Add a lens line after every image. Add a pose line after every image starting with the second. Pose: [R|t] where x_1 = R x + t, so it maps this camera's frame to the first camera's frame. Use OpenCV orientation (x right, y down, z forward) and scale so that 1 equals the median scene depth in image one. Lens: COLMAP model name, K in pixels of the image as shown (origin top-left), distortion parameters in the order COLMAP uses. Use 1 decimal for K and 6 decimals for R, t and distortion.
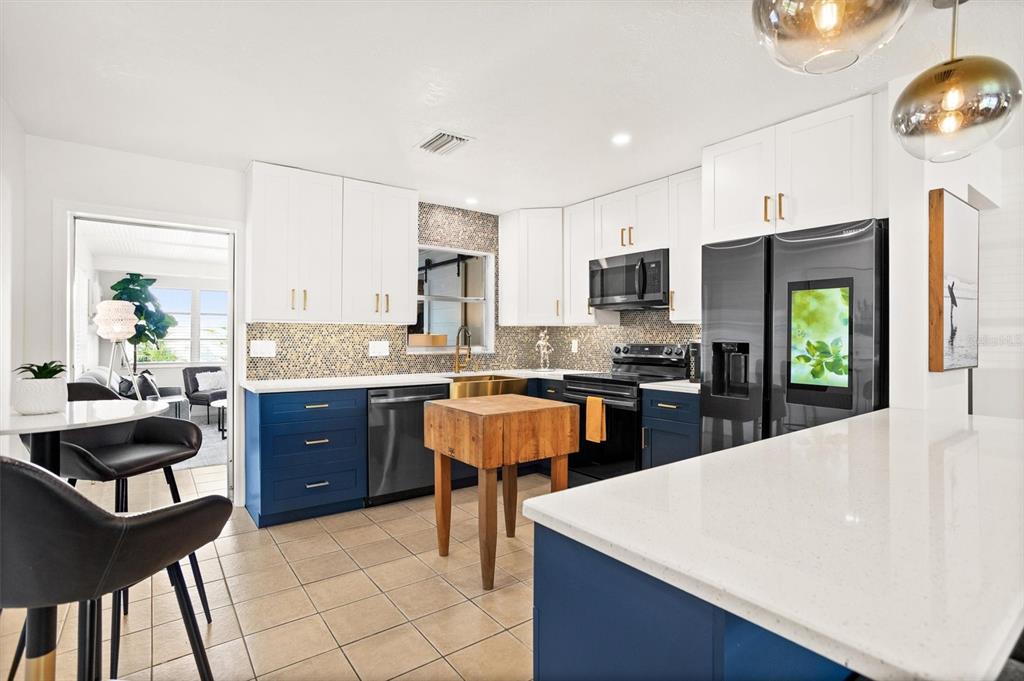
lens RADIAL K [[509.0, 0, 513.9], [0, 509.0, 346.4], [0, 0, 1]] dist [-0.064462, 0.039539]
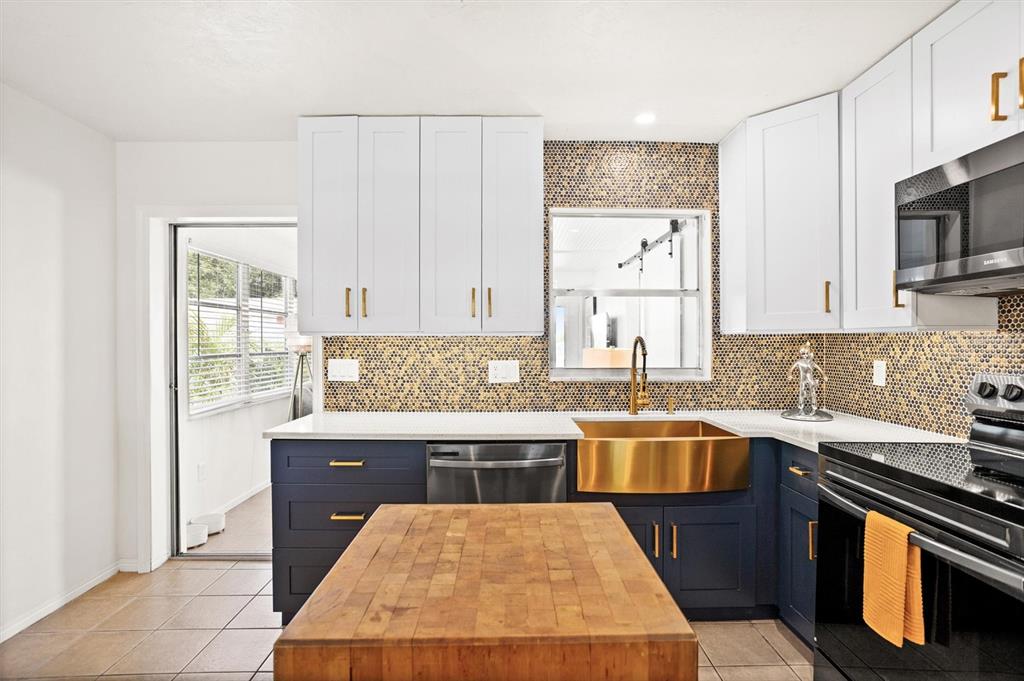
lens RADIAL K [[509.0, 0, 513.9], [0, 509.0, 346.4], [0, 0, 1]] dist [-0.064462, 0.039539]
pose [[0.811573, 0.002022, -0.584248, 0.128701], [-0.006752, 0.999960, -0.005919, -0.023972], [0.584213, 0.008748, 0.811553, 0.452792]]
